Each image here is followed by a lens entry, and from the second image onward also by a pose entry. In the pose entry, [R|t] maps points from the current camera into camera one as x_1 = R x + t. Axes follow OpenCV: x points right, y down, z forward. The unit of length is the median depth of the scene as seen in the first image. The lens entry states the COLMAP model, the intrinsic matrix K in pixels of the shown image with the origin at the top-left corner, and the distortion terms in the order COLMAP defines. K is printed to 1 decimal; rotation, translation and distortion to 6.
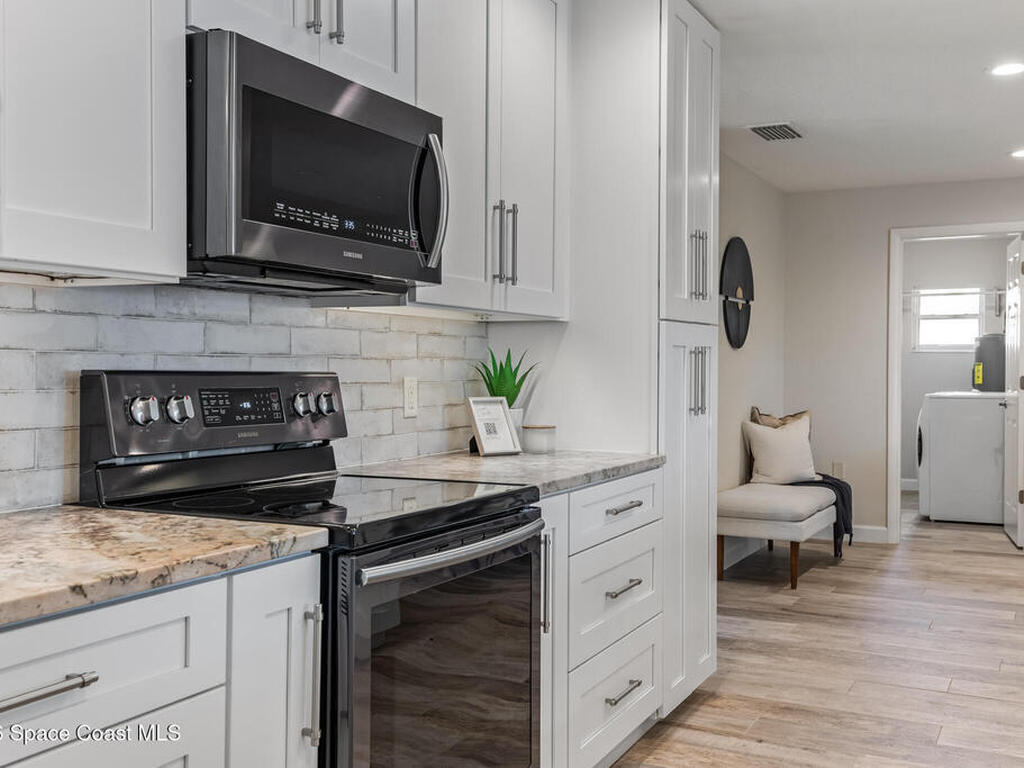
lens RADIAL K [[1088.7, 0, 512.0], [0, 1088.7, 384.0], [0, 0, 1]] dist [0.010621, 0.004302]
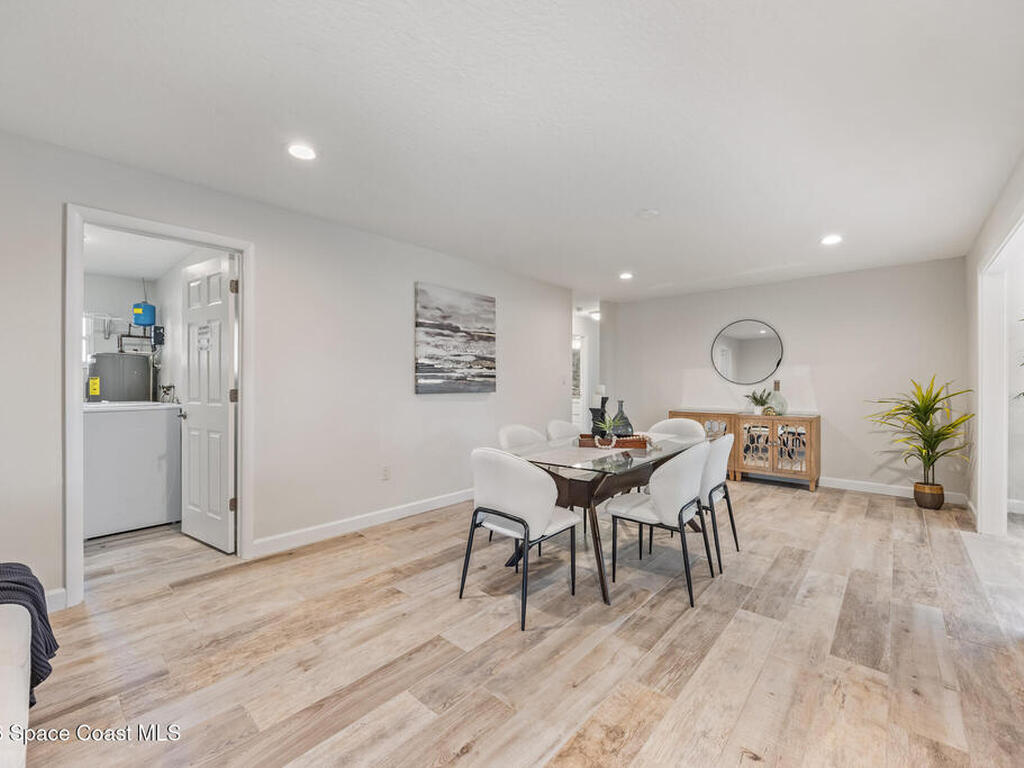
lens RADIAL K [[433.3, 0, 508.0], [0, 433.3, 382.5], [0, 0, 1]] dist [-0.004224, -0.000505]
pose [[0.258521, -0.004454, 0.965996, 0.274252], [0.014814, 0.999890, 0.000645, -0.019744], [-0.965892, 0.014144, 0.258558, 1.288828]]
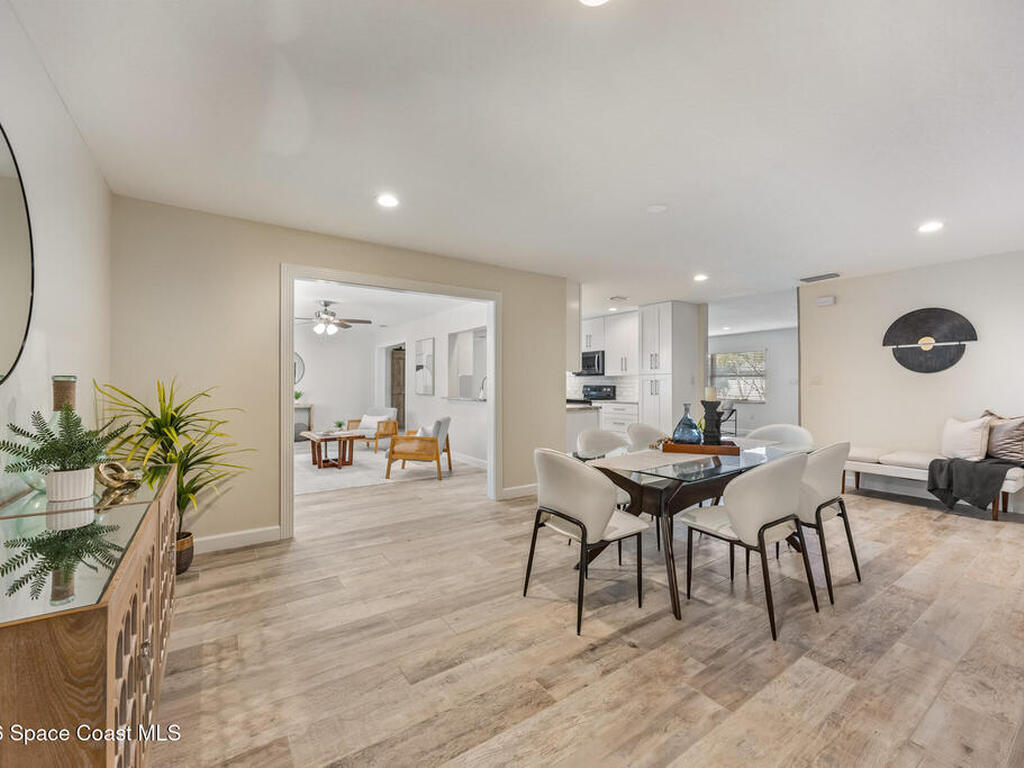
lens RADIAL K [[433.3, 0, 508.0], [0, 433.3, 382.5], [0, 0, 1]] dist [-0.004224, -0.000505]
pose [[-0.488650, -0.007144, -0.872451, 2.093824], [-0.013046, 0.999915, -0.000881, -0.013758], [0.872382, 0.010951, -0.488702, 1.402350]]
